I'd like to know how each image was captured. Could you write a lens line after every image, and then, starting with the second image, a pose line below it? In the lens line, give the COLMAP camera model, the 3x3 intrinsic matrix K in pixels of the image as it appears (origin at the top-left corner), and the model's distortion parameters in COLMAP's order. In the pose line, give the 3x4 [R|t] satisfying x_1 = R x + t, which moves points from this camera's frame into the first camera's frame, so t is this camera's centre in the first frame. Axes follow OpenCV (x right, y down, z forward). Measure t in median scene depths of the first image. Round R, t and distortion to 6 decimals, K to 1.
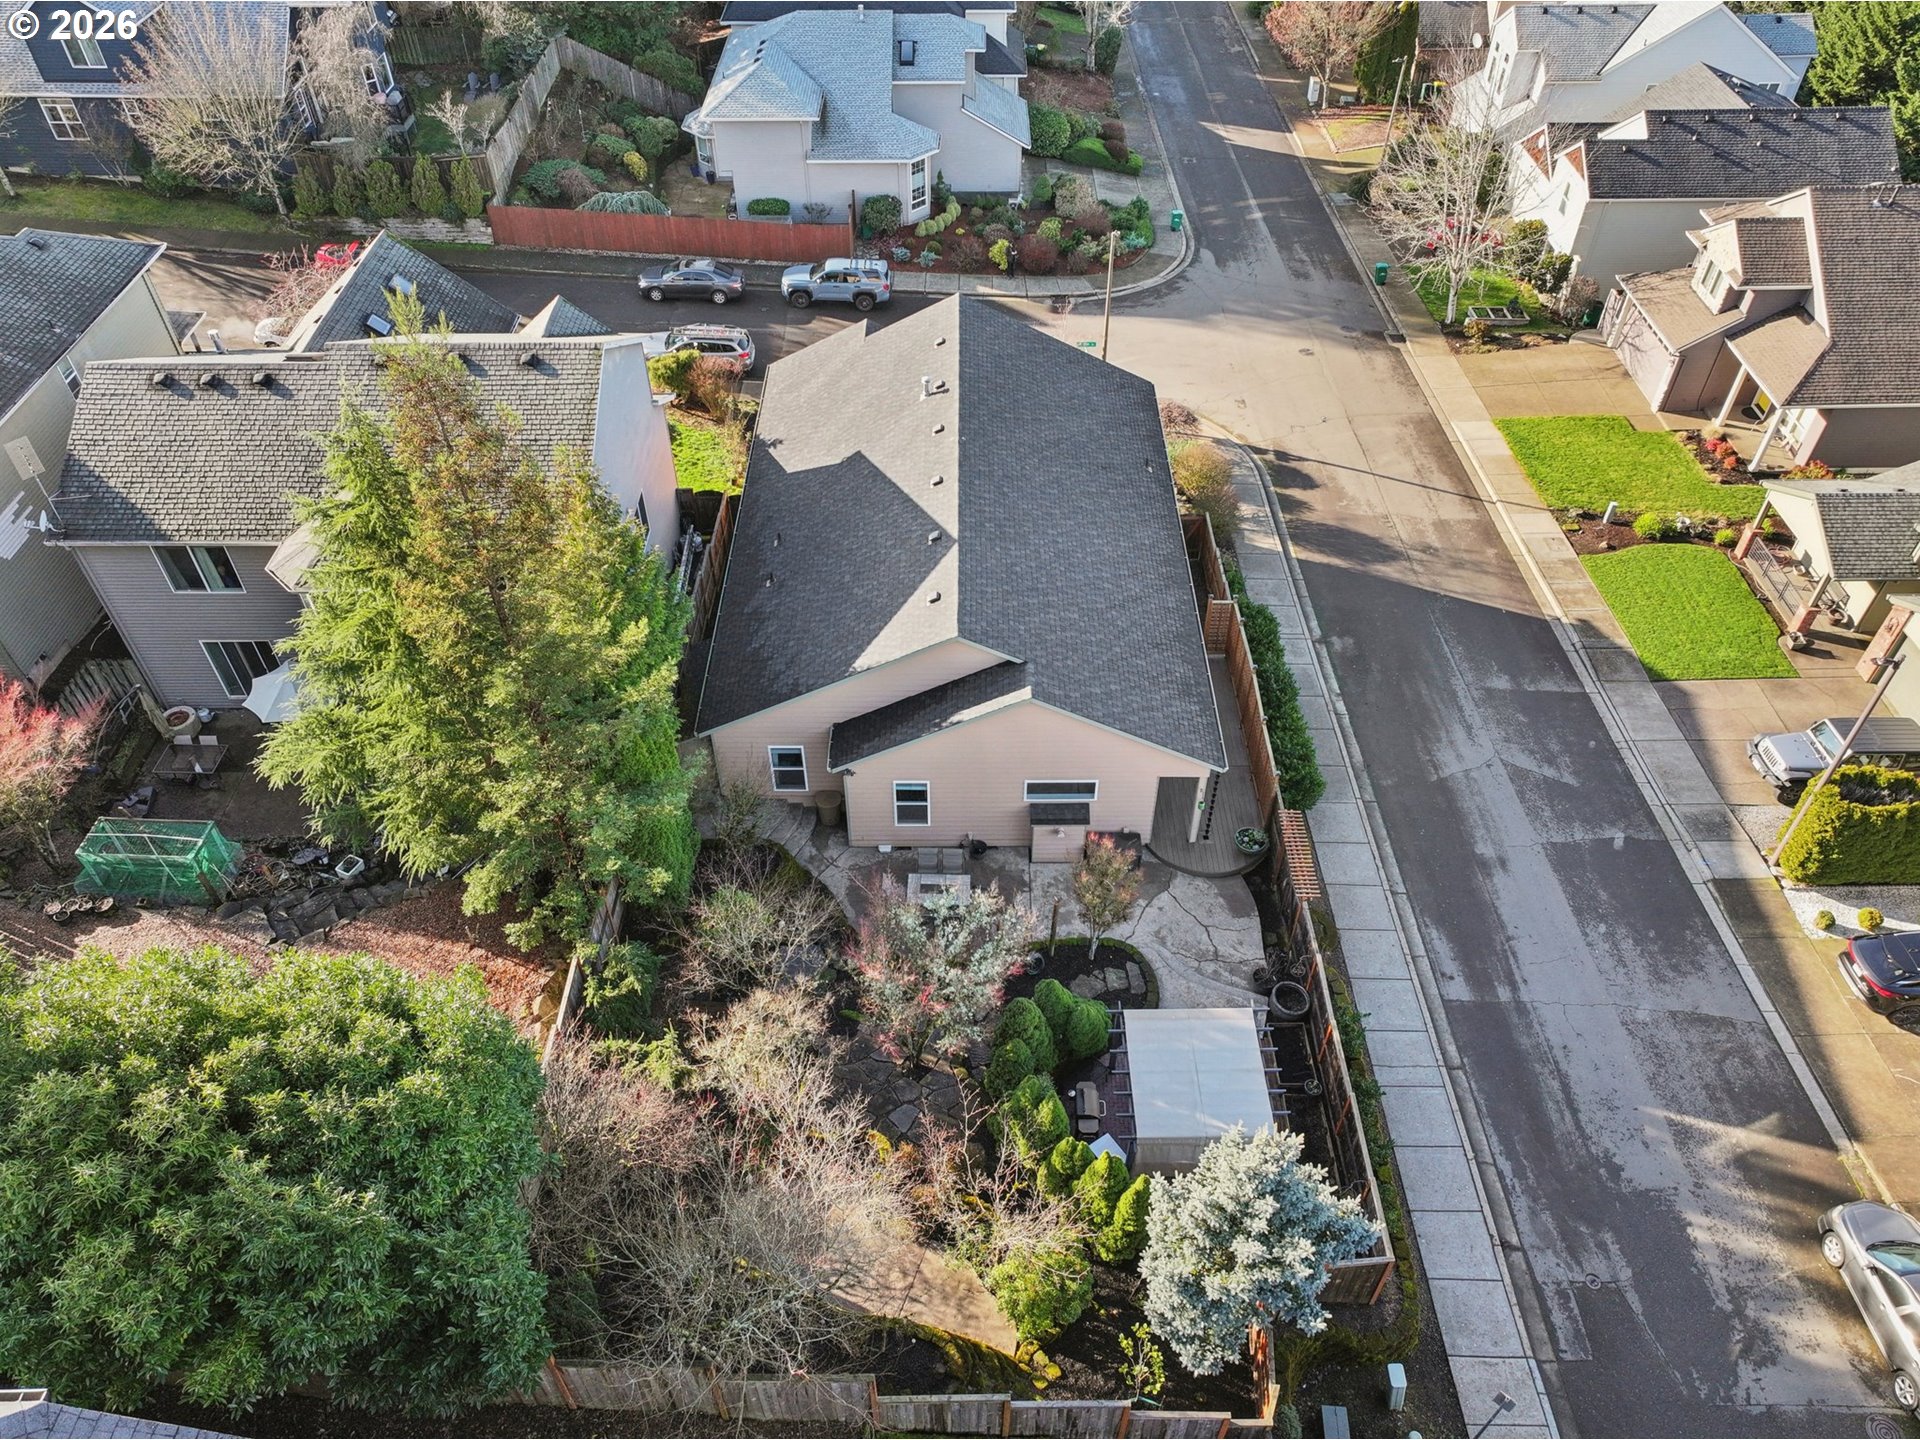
lens RADIAL K [[1346.4, 0, 960.0], [0, 1346.4, 720.0], [0, 0, 1]] dist [0.003472, 0.000449]
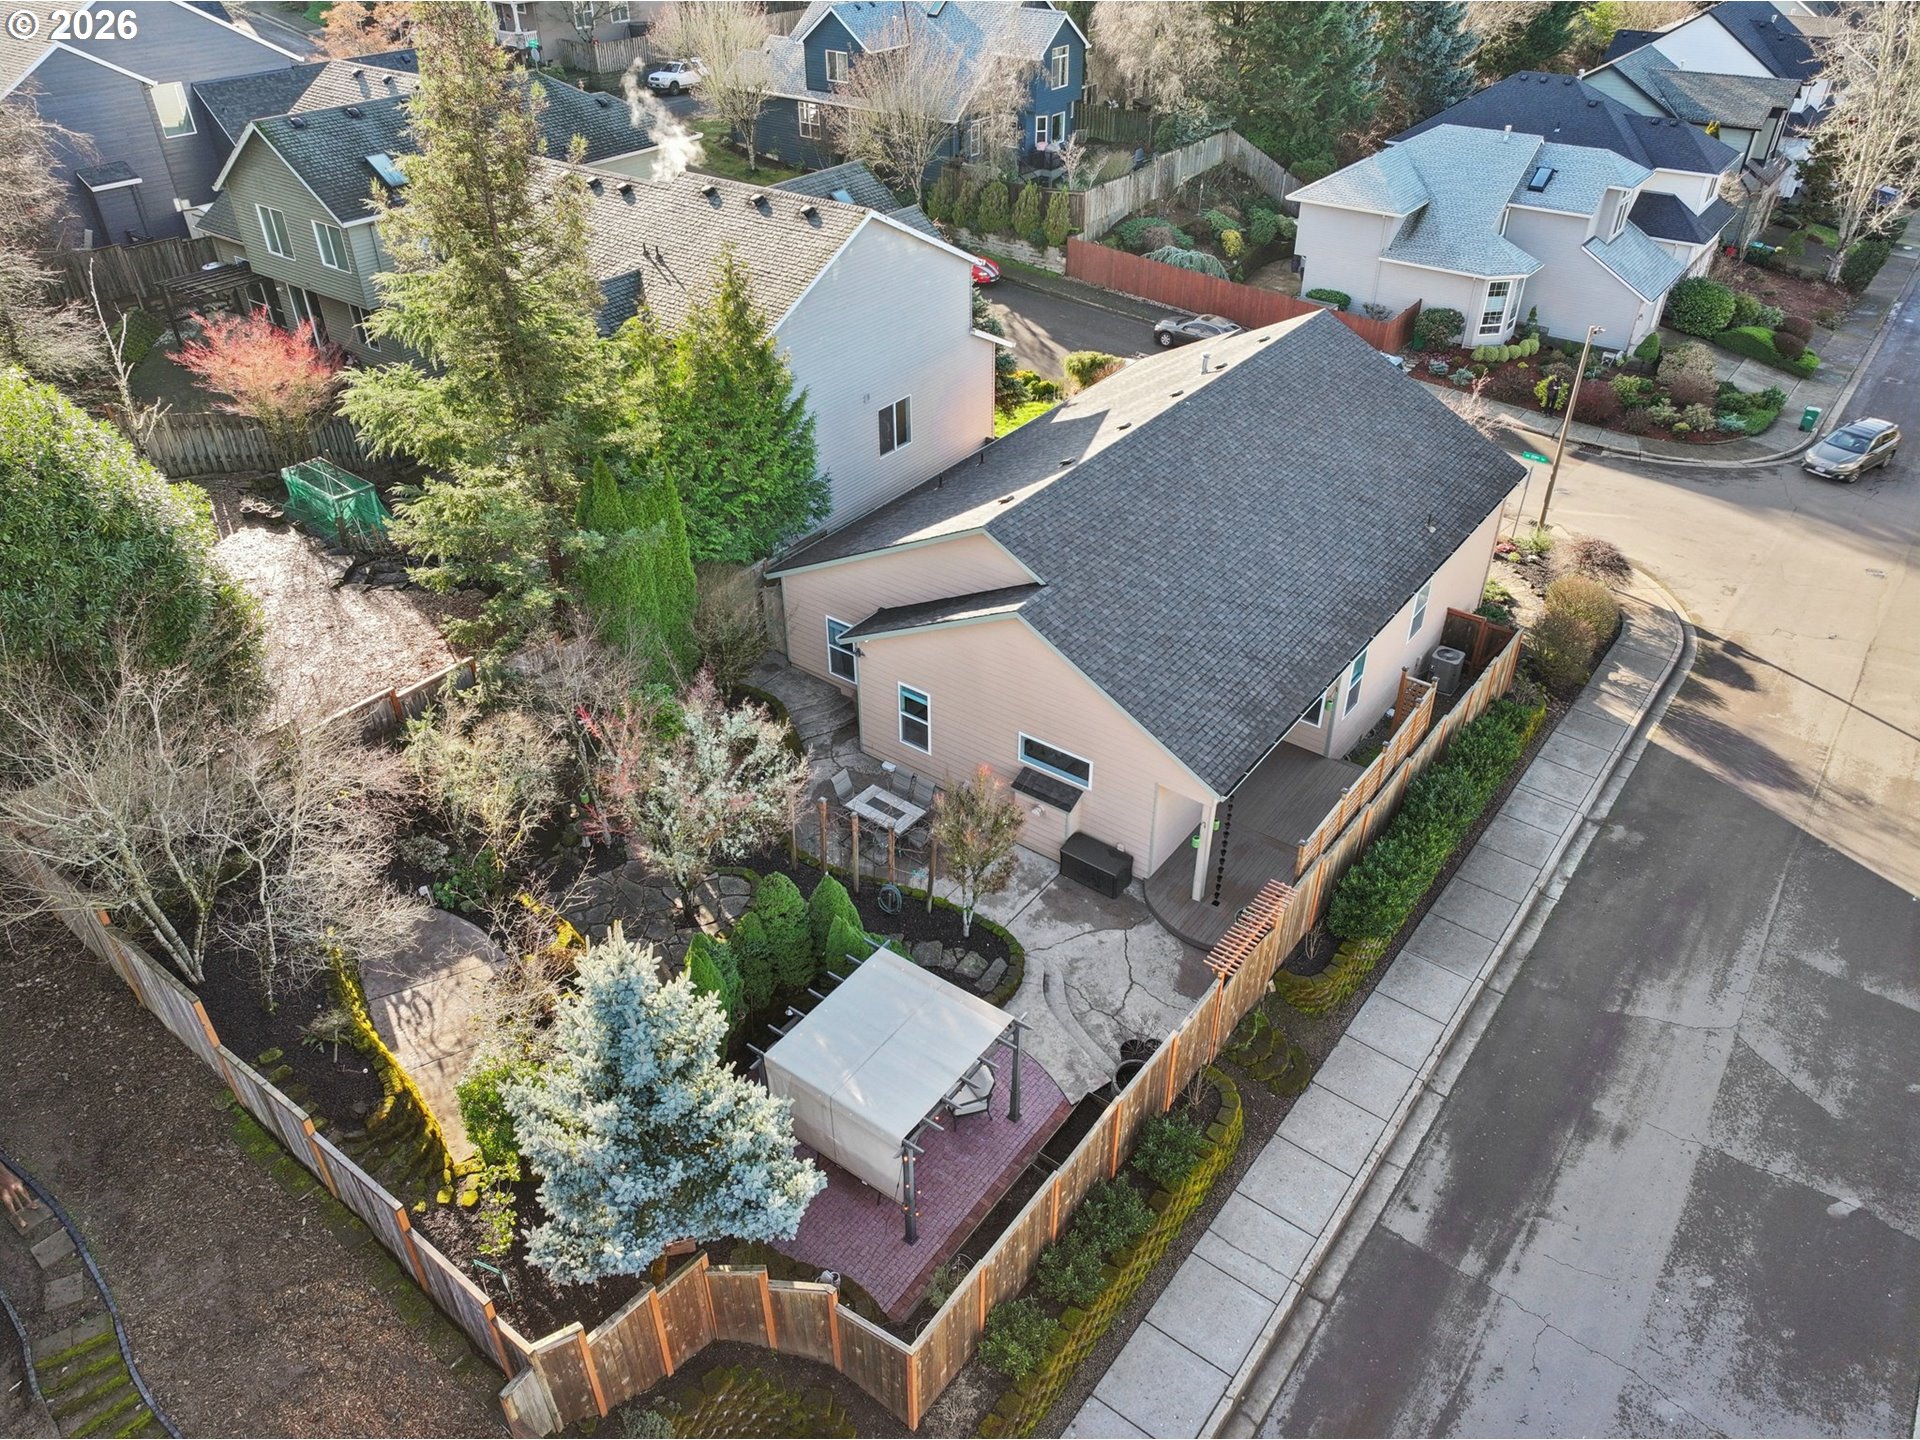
lens RADIAL K [[1342.2, 0, 963.3], [0, 1342.2, 710.5], [0, 0, 1]] dist [-0.006519, 0.023511]
pose [[0.803000, 0.338836, -0.490287, 0.294801], [-0.415029, 0.908321, -0.052004, 0.062612], [0.427717, 0.245243, 0.870008, 0.165354]]
